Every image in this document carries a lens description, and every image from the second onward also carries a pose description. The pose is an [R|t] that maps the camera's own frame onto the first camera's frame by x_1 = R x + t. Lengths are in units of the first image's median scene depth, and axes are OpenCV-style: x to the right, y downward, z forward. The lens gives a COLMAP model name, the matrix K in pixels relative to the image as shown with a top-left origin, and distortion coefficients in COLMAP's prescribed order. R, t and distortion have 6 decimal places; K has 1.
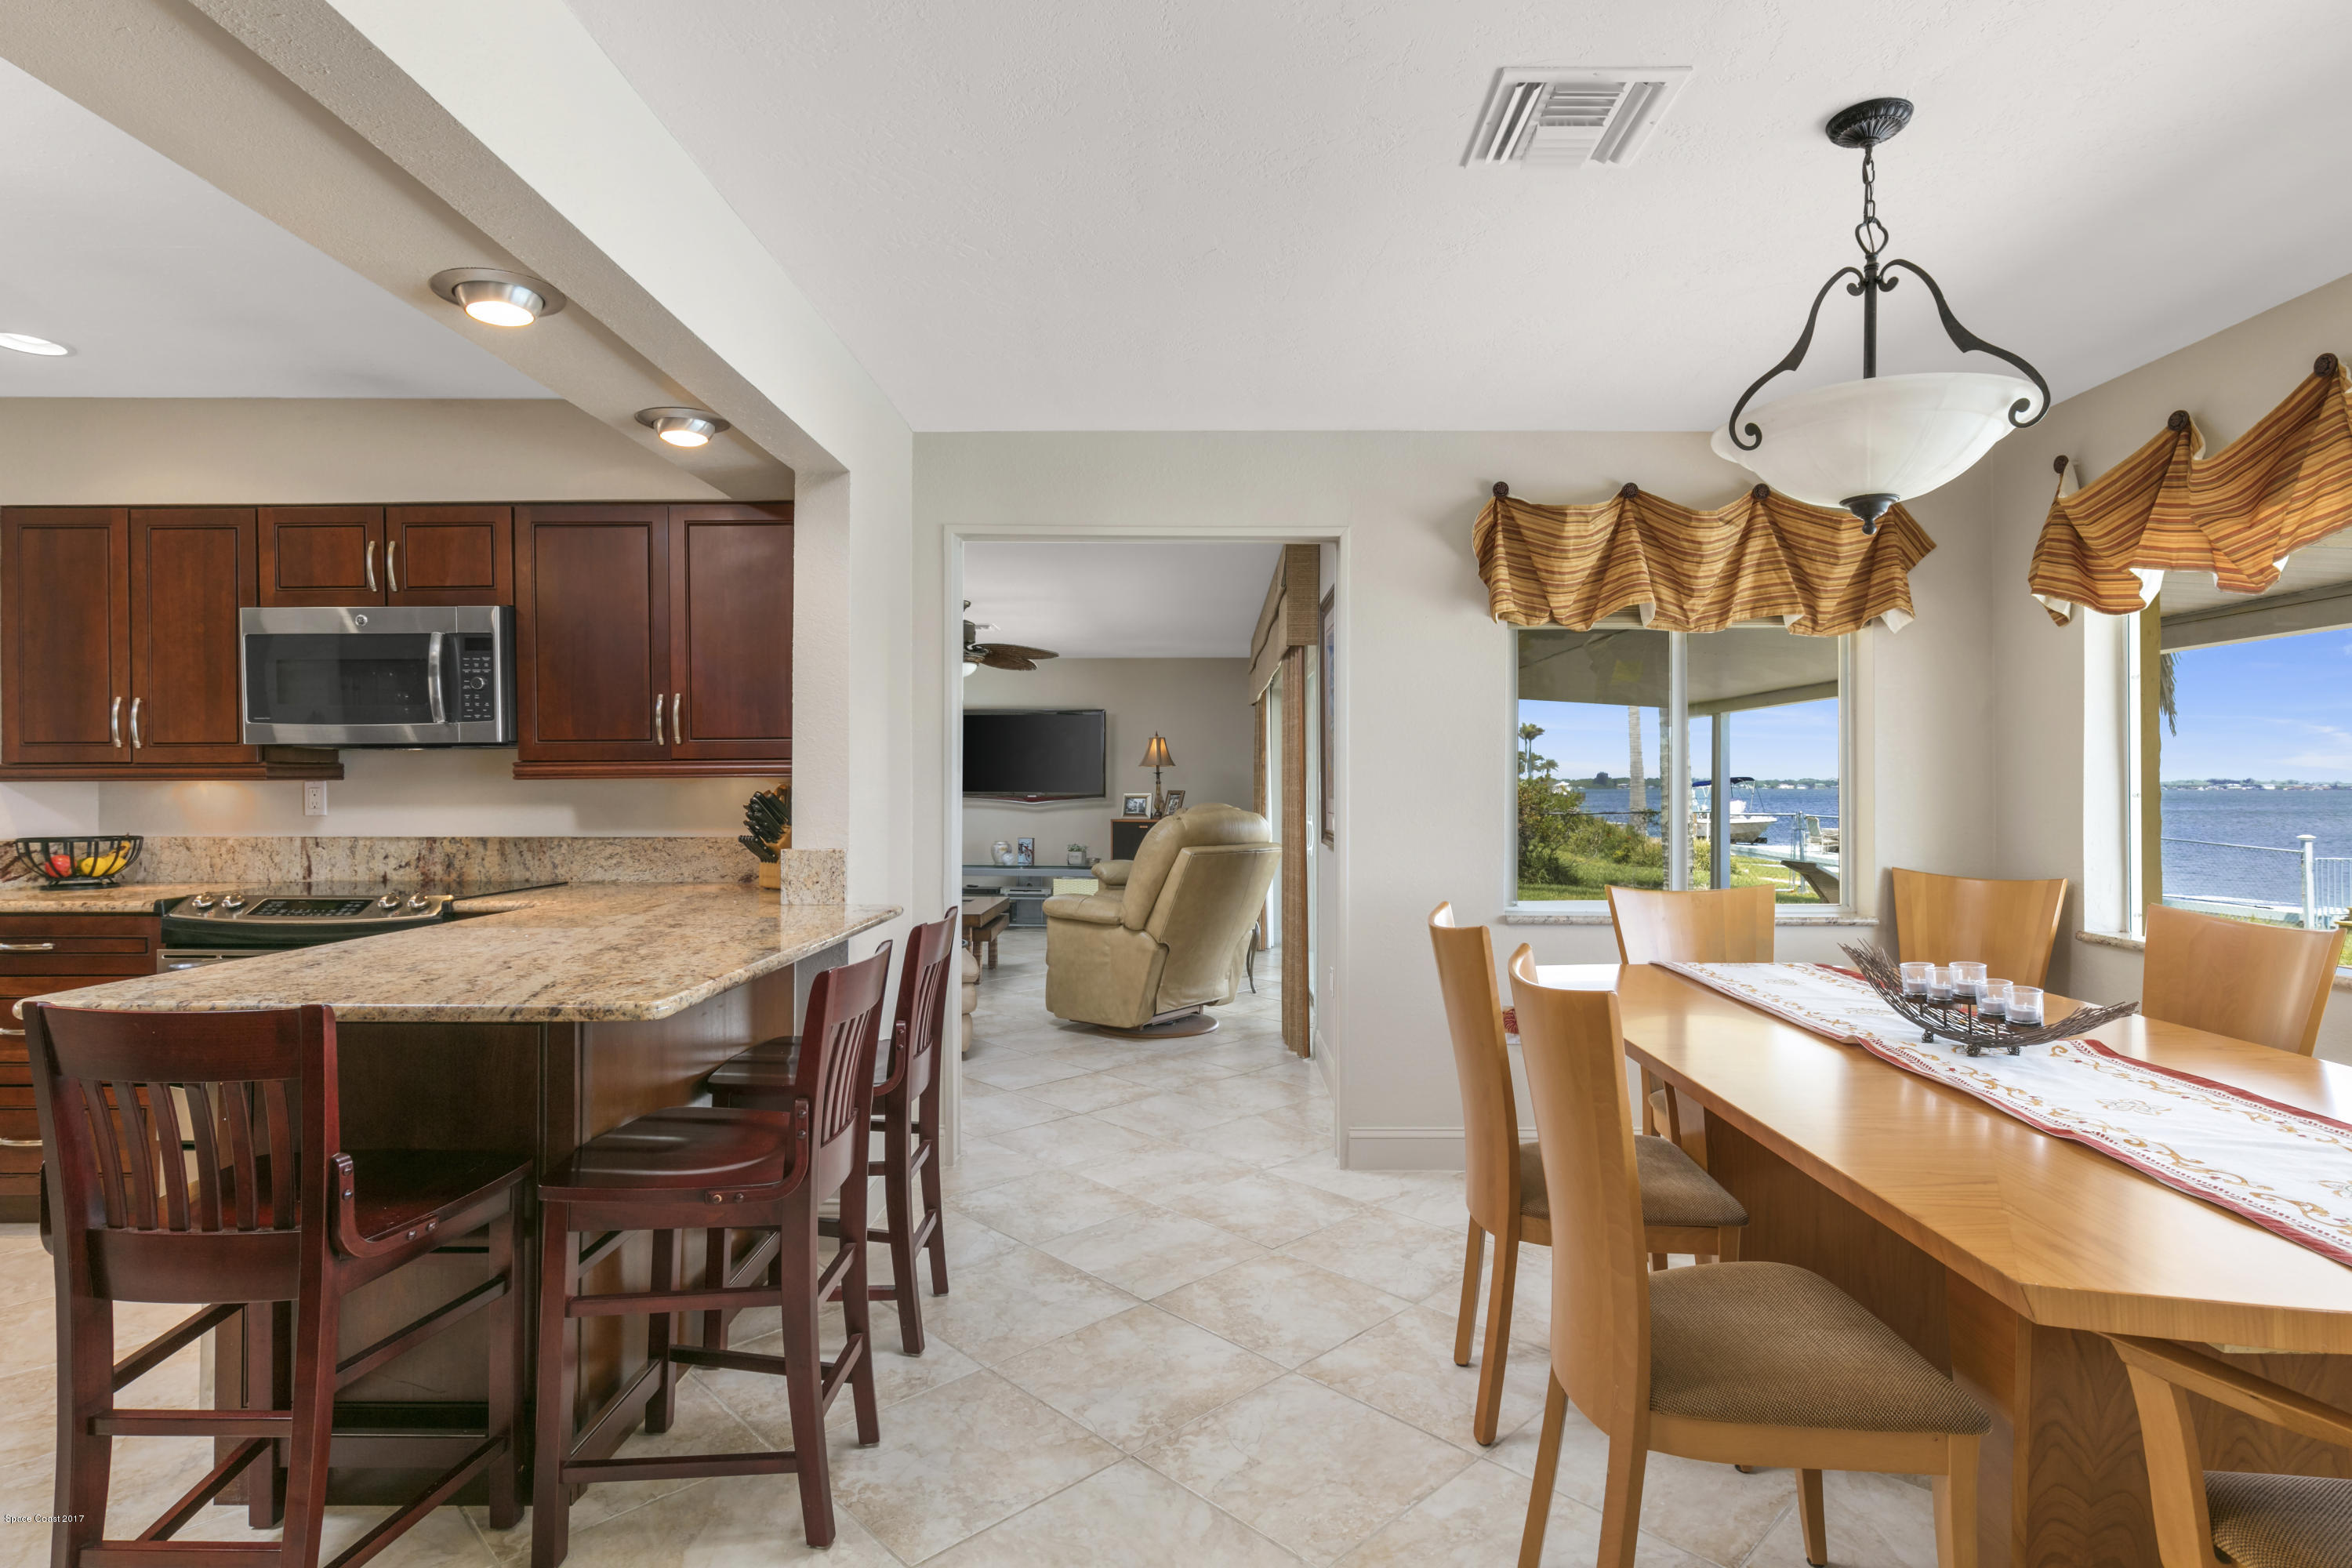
lens RADIAL K [[1202.8, 0, 1168.1], [0, 1202.8, 788.6], [0, 0, 1]] dist [0.001797, -0.001380]
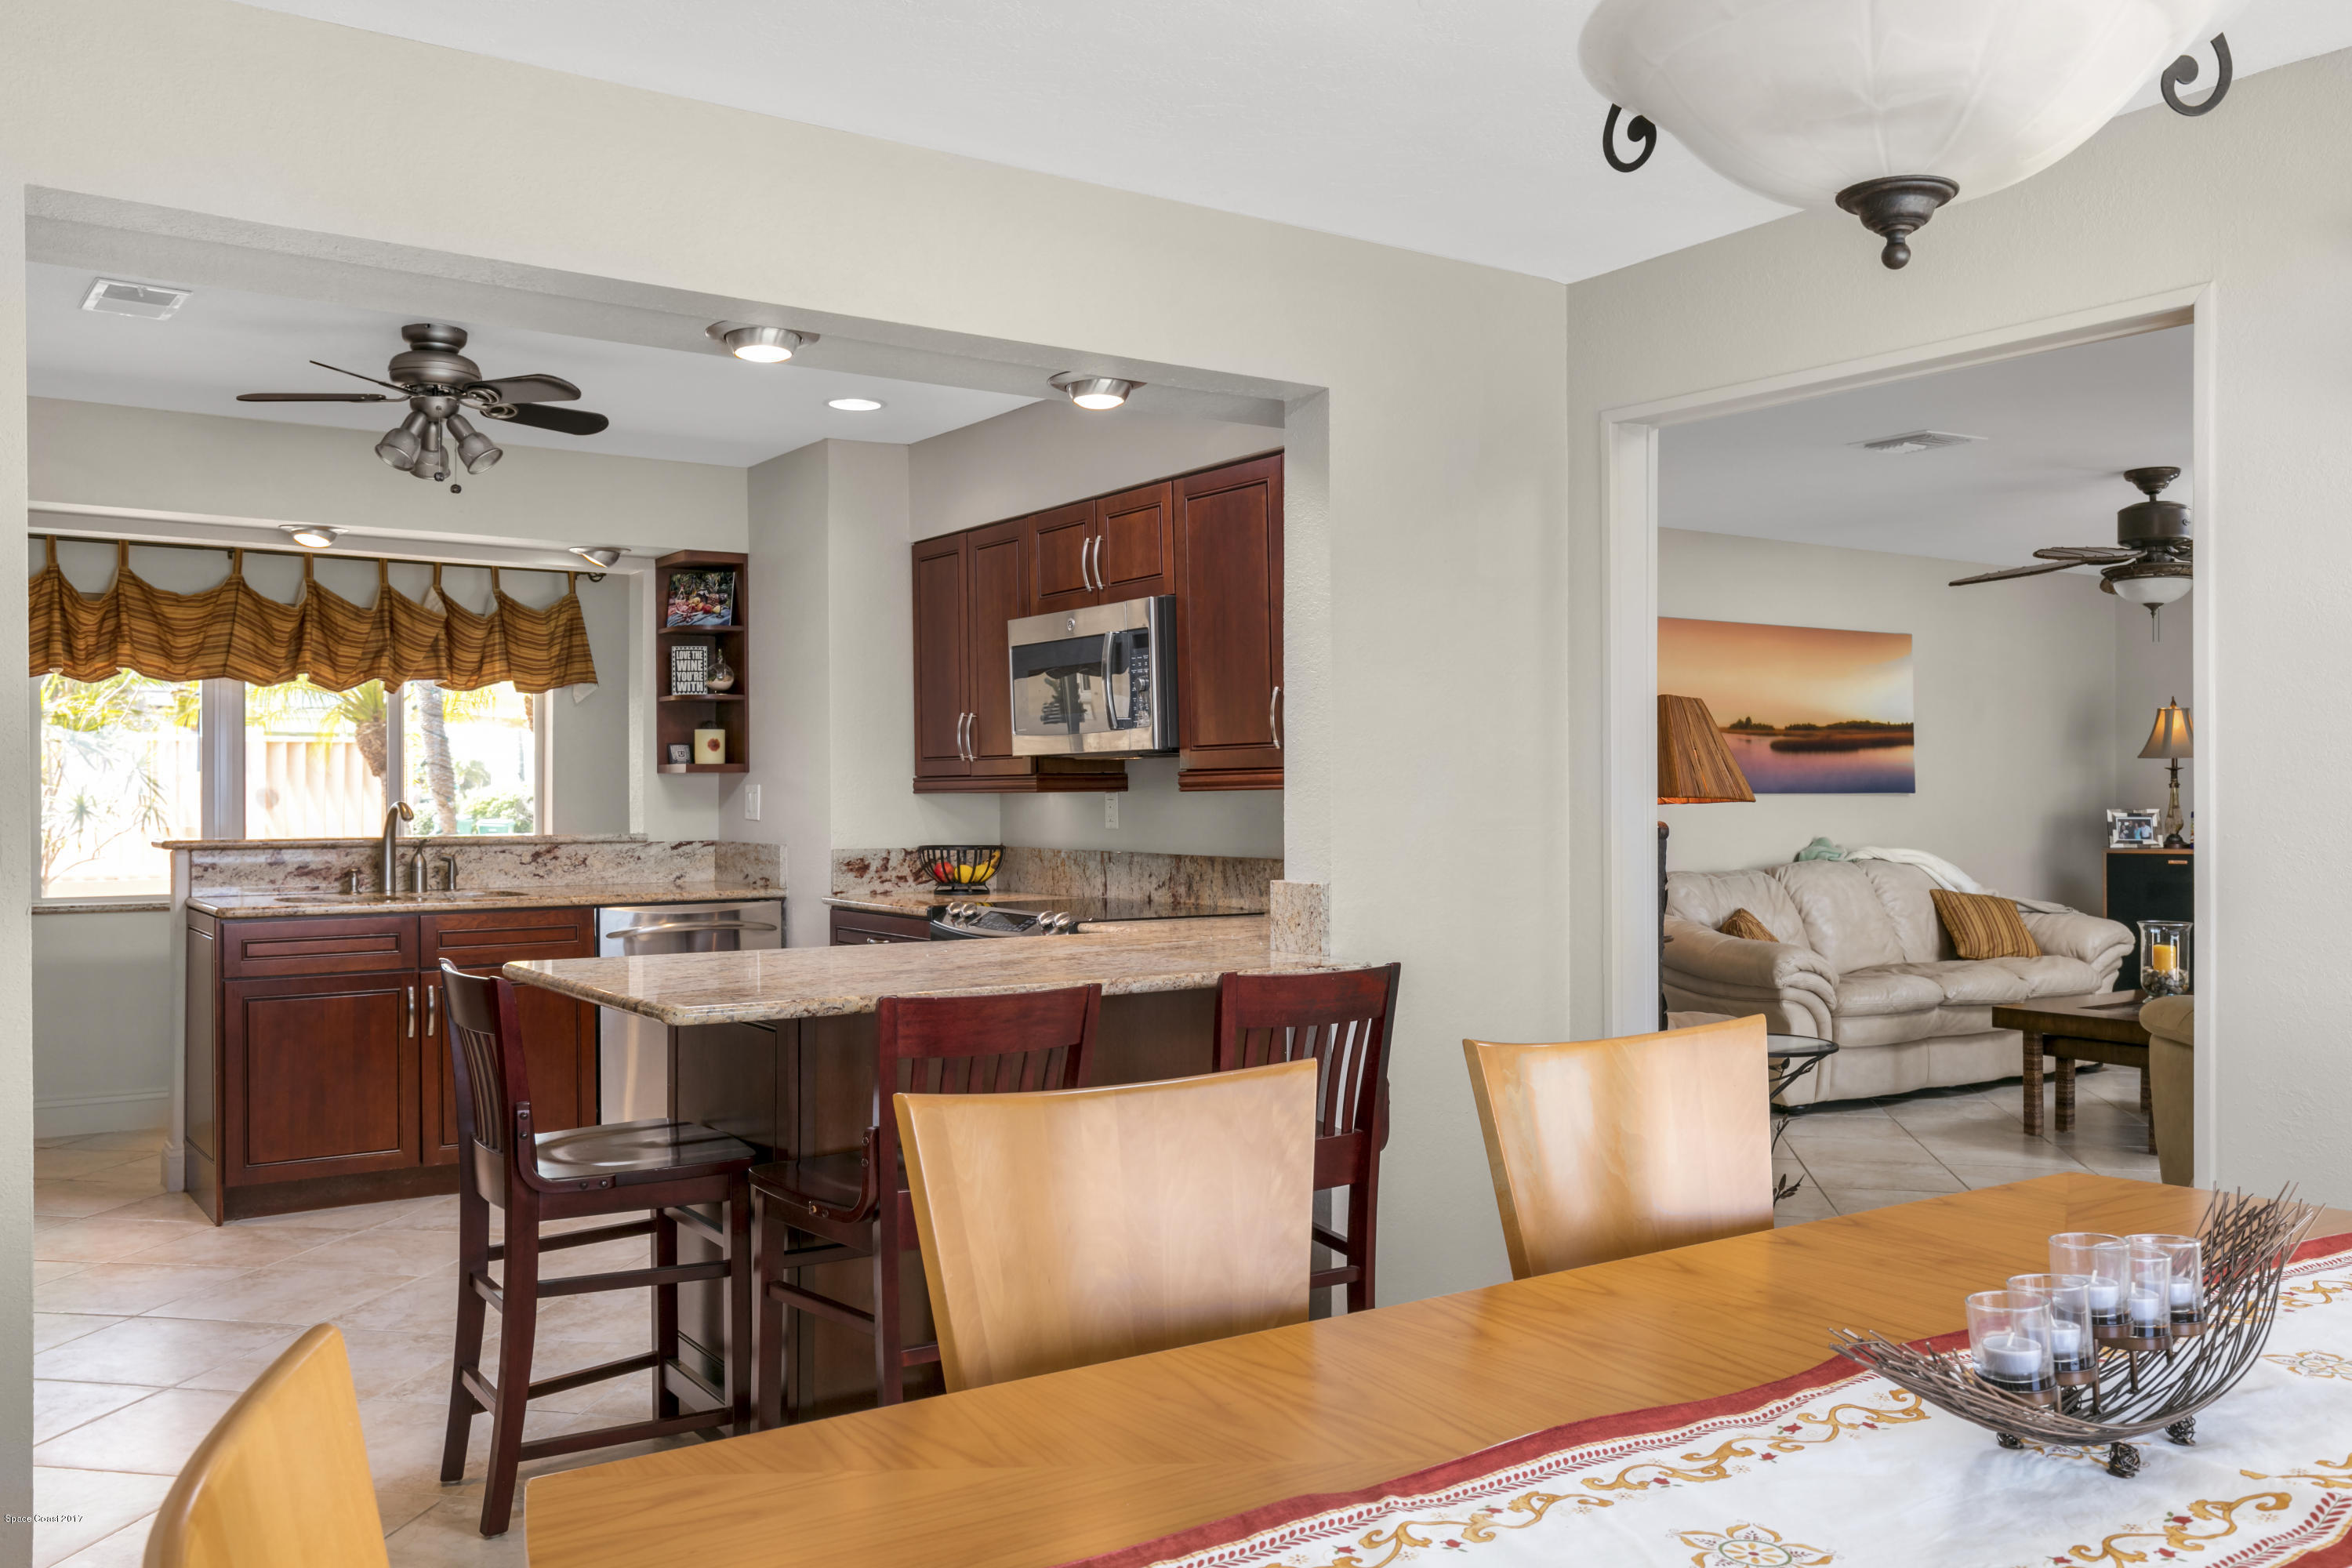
lens RADIAL K [[1915.4, 0, 1178.6], [0, 1915.4, 804.1], [0, 0, 1]] dist [-0.005587, 0.005421]
pose [[0.560675, 0.003948, -0.828027, 0.572424], [0.001325, 0.999983, 0.005664, -0.005651], [0.828035, -0.004273, 0.560660, 0.199624]]
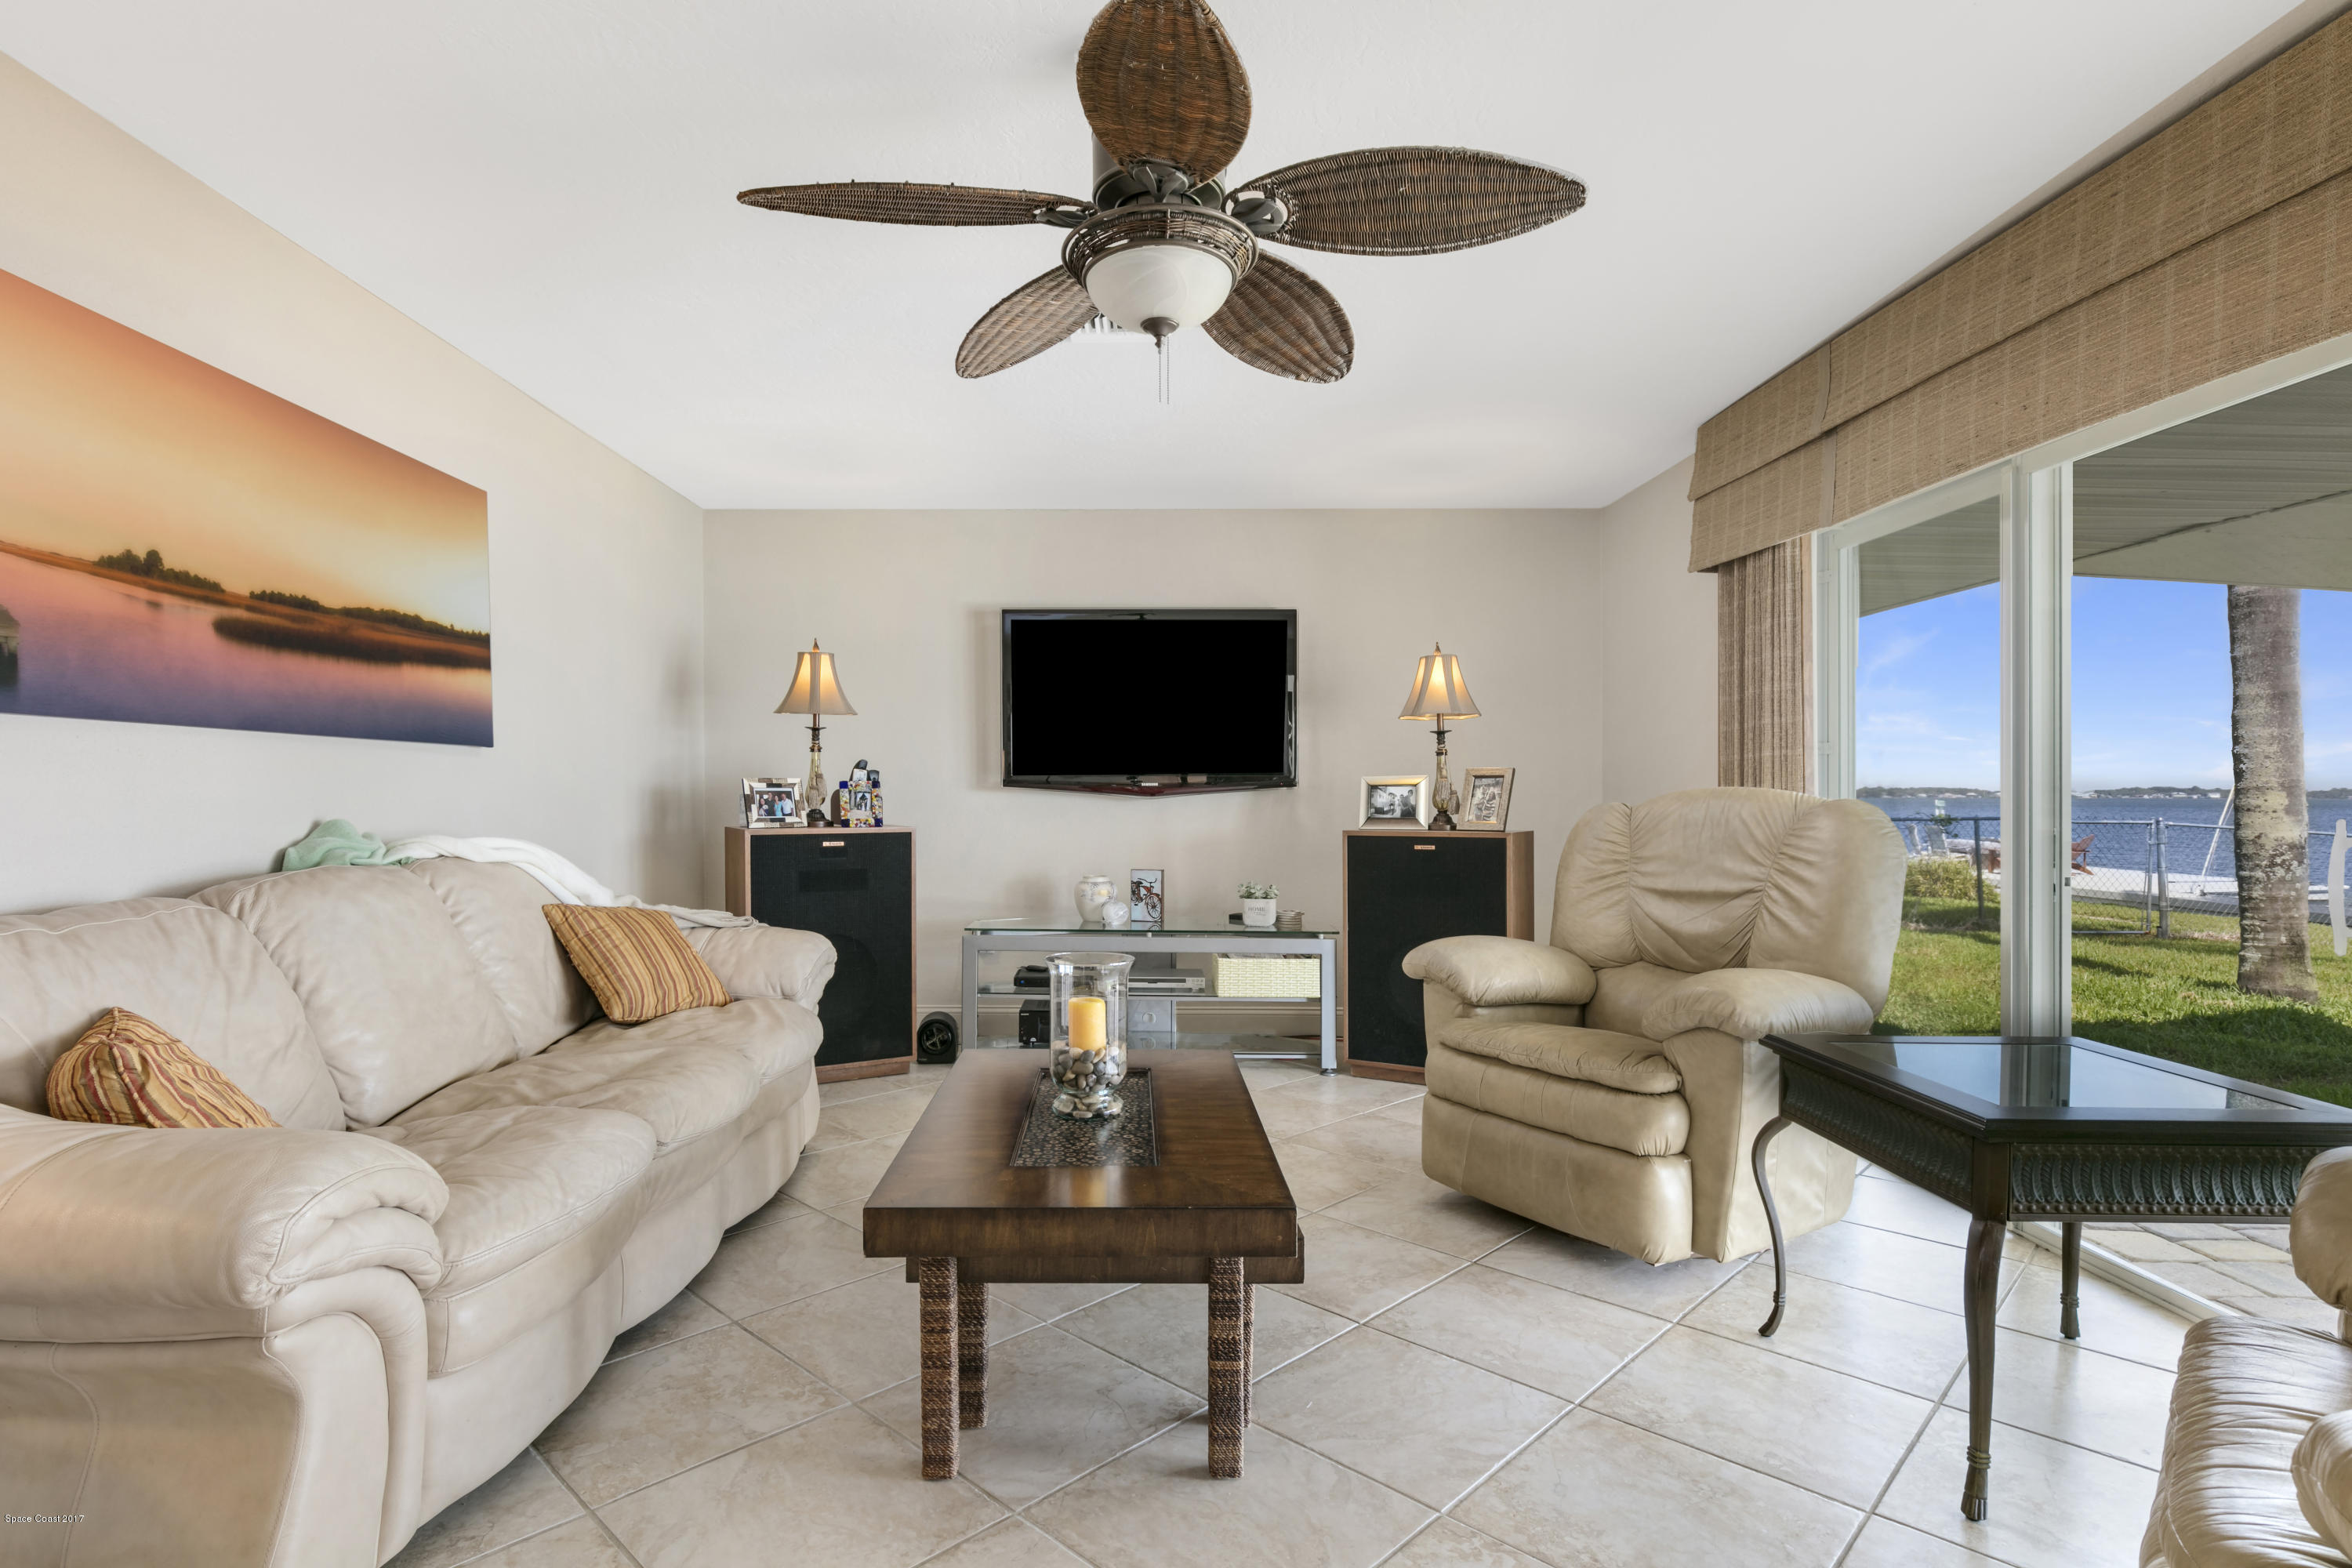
lens RADIAL K [[1202.8, 0, 1165.9], [0, 1202.8, 793.7], [0, 0, 1]] dist [0.001797, -0.001380]
pose [[0.999978, 0.004149, 0.005167, -0.268959], [-0.004159, 0.999990, 0.001787, 0.024389], [-0.005160, -0.001809, 0.999985, 1.235449]]
